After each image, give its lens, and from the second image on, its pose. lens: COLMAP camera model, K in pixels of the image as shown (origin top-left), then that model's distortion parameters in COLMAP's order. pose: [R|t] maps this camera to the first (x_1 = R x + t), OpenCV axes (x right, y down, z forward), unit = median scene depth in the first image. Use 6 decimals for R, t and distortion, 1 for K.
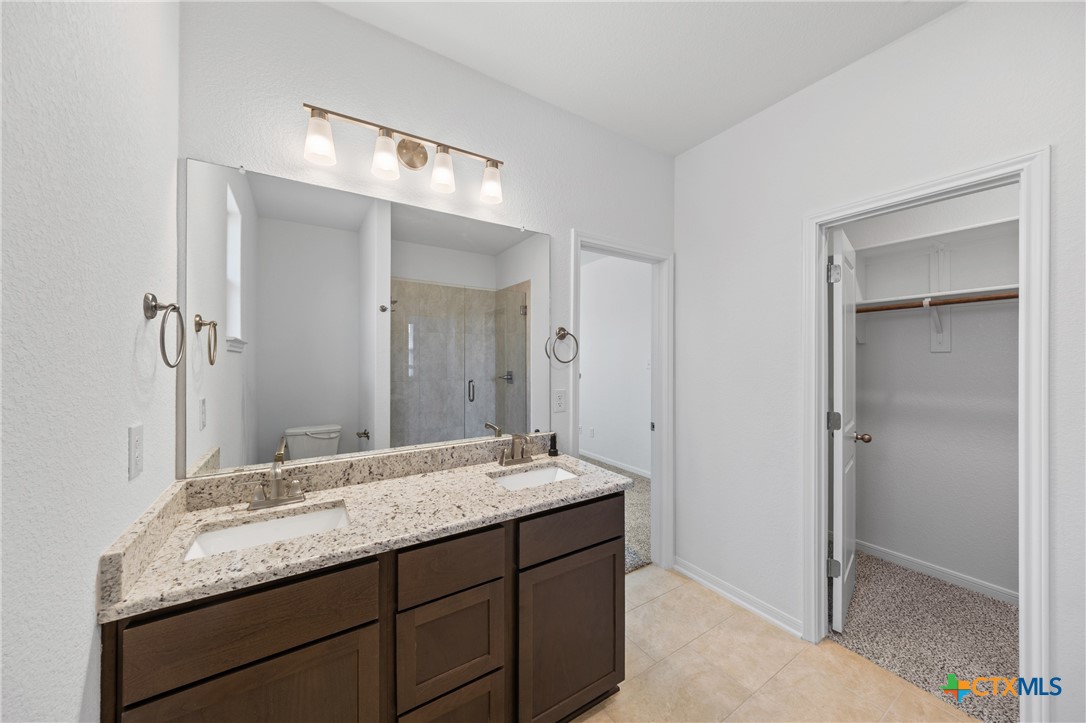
lens RADIAL K [[380.8, 0, 543.0], [0, 380.8, 361.5], [0, 0, 1]] dist [0.000975, 0.000049]
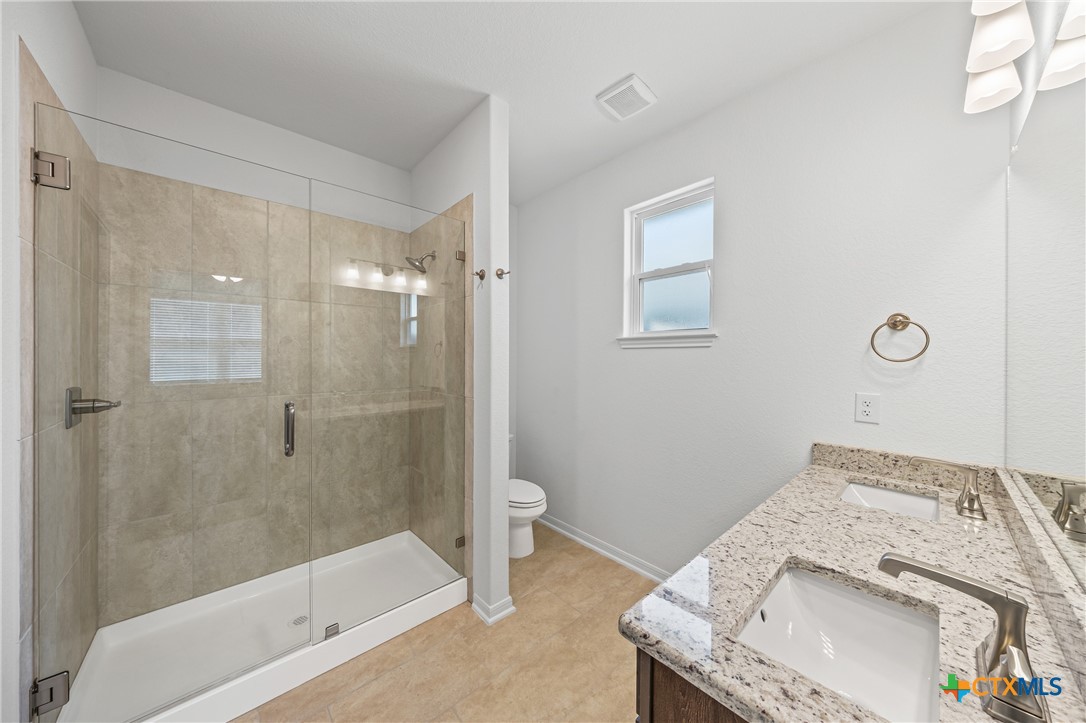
lens RADIAL K [[380.8, 0, 543.0], [0, 380.8, 361.5], [0, 0, 1]] dist [0.000975, 0.000049]
pose [[-0.988408, 0.011949, -0.151352, 0.503934], [0.010717, 0.999903, 0.008951, -0.018421], [0.151444, 0.007225, -0.988439, 1.790959]]
